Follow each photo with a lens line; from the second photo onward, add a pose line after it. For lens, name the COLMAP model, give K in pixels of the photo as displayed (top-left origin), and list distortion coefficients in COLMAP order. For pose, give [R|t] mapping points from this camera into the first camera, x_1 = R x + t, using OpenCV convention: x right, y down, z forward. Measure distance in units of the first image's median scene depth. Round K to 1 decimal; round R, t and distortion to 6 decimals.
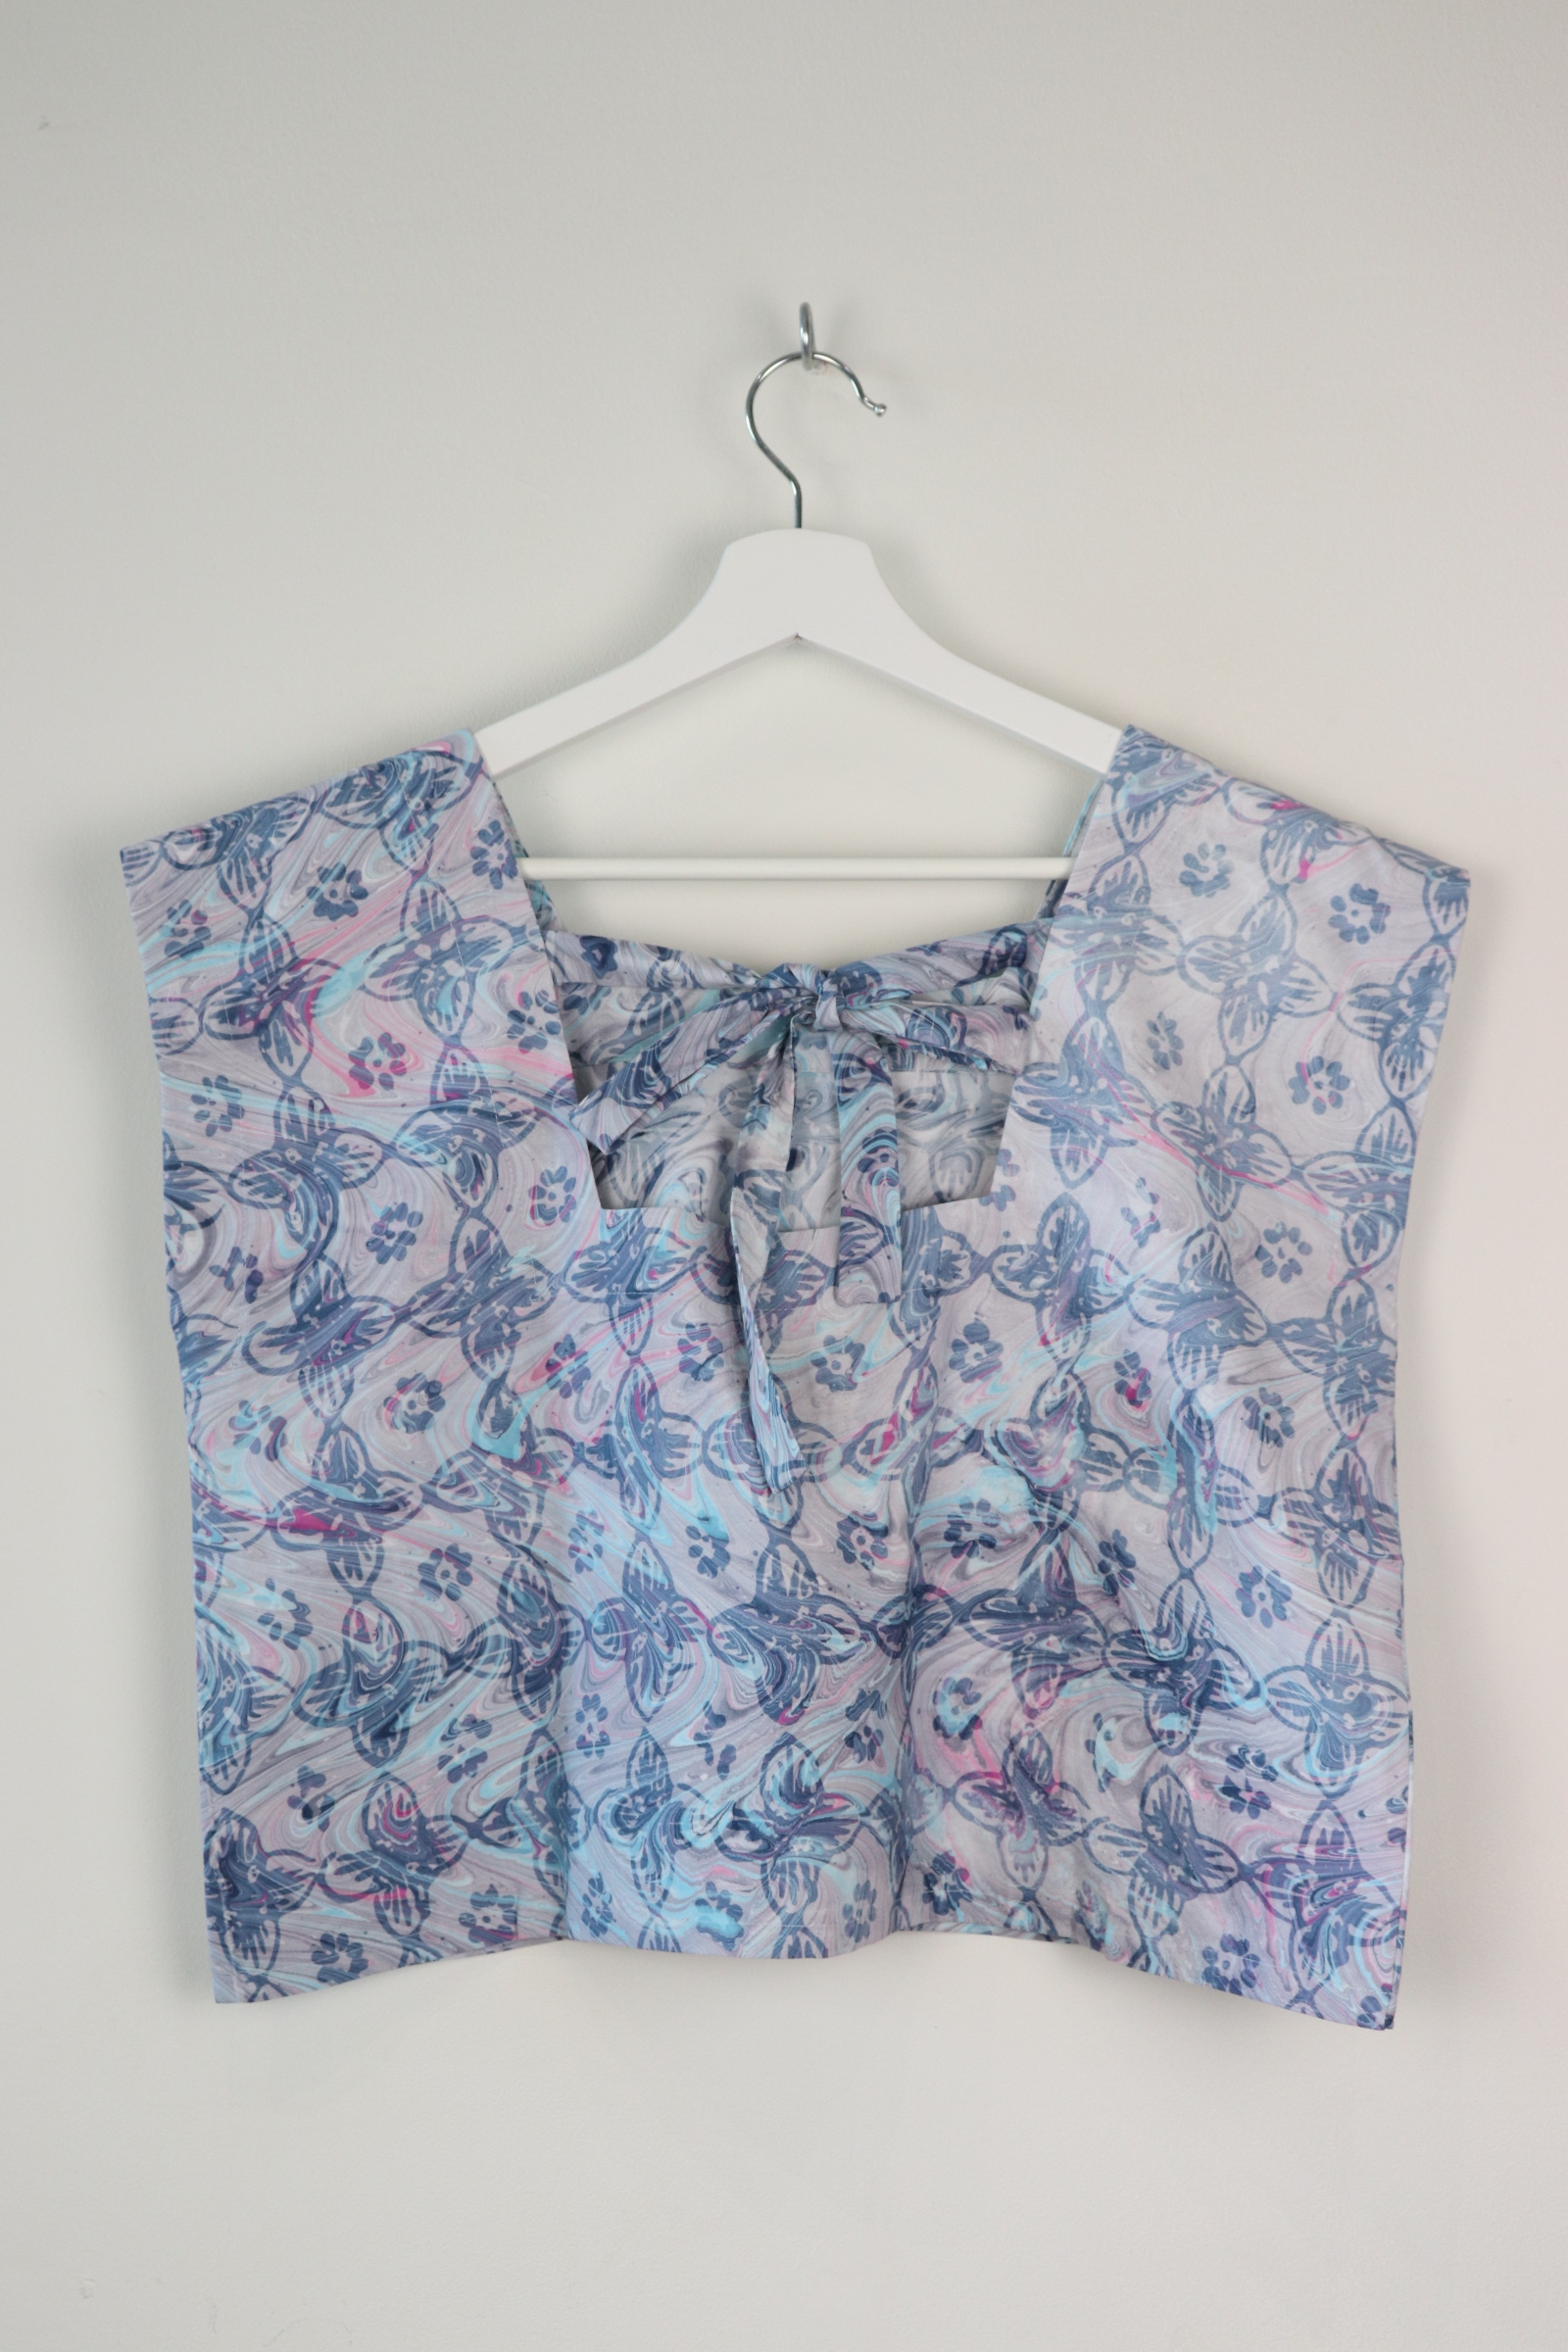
lens RADIAL K [[3128.7, 0, 784.0], [0, 3128.7, 1176.0], [0, 0, 1]] dist [0.017074, 0.028025]
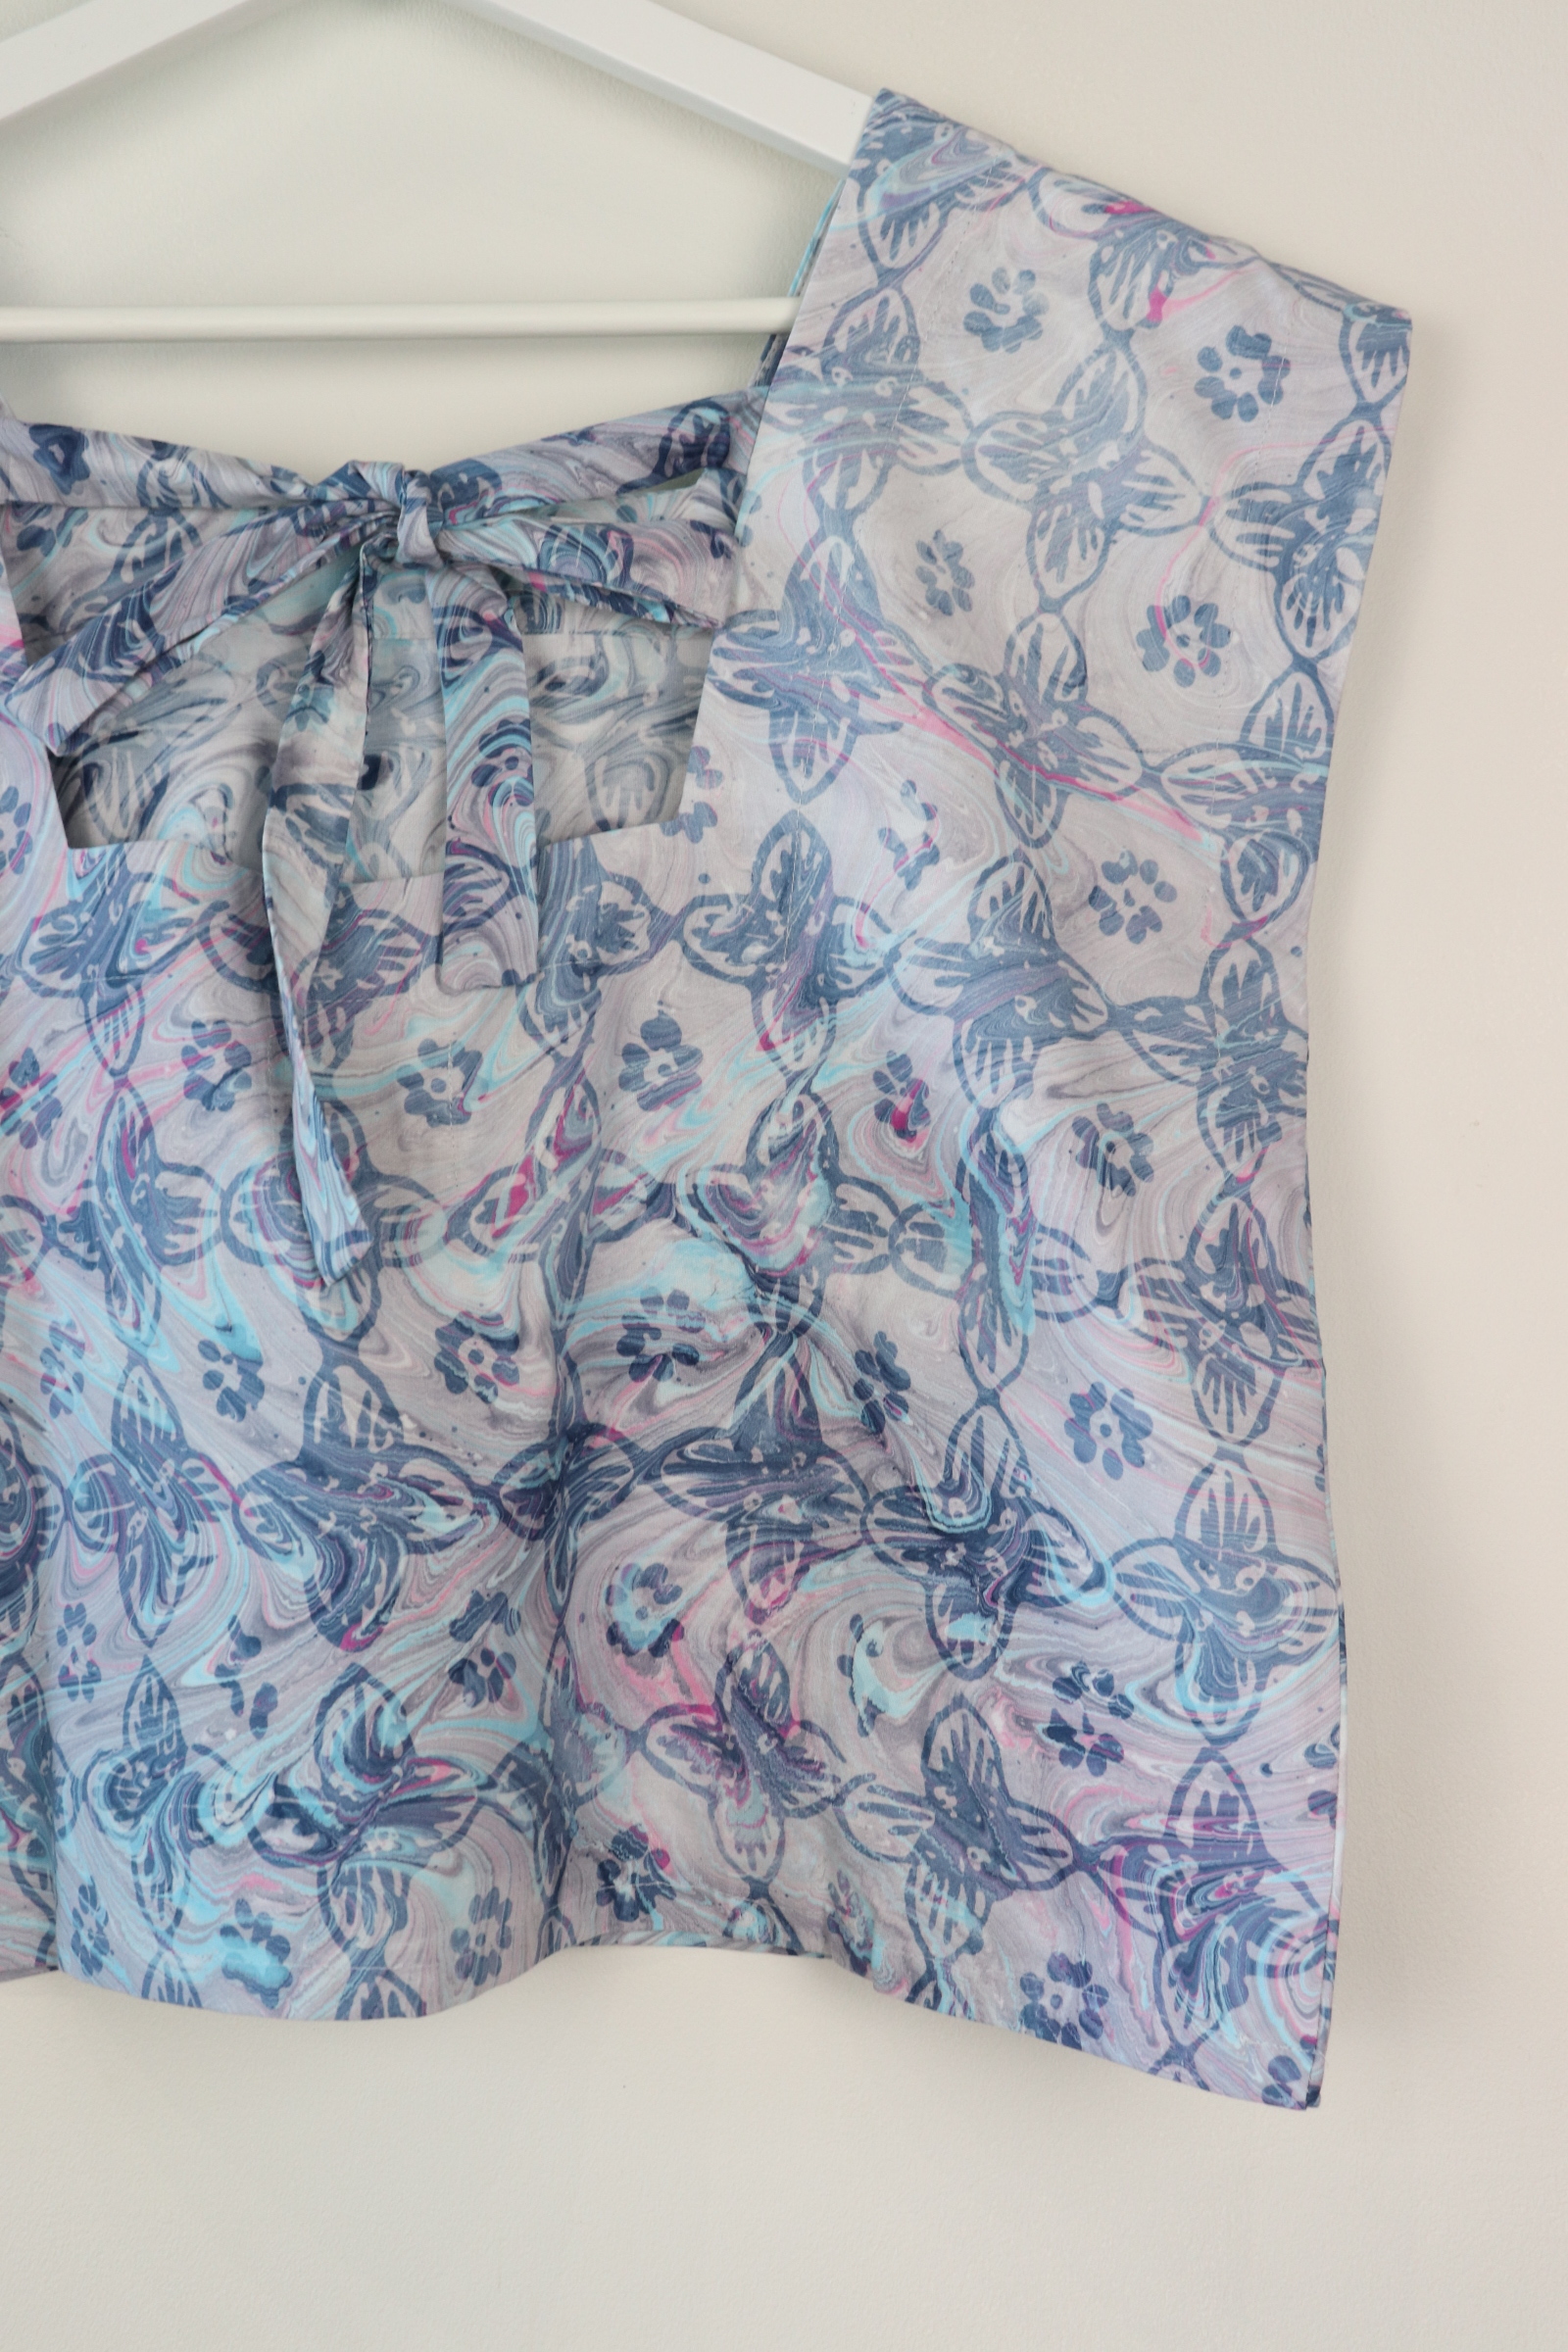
lens RADIAL K [[2780.6, 0, 784.0], [0, 2780.6, 1176.0], [0, 0, 1]] dist [-0.049889, 0.250722]
pose [[0.999311, -0.020321, 0.031042, 0.069483], [0.018880, 0.998762, 0.046032, 0.054437], [-0.031939, -0.045414, 0.998458, 0.432425]]
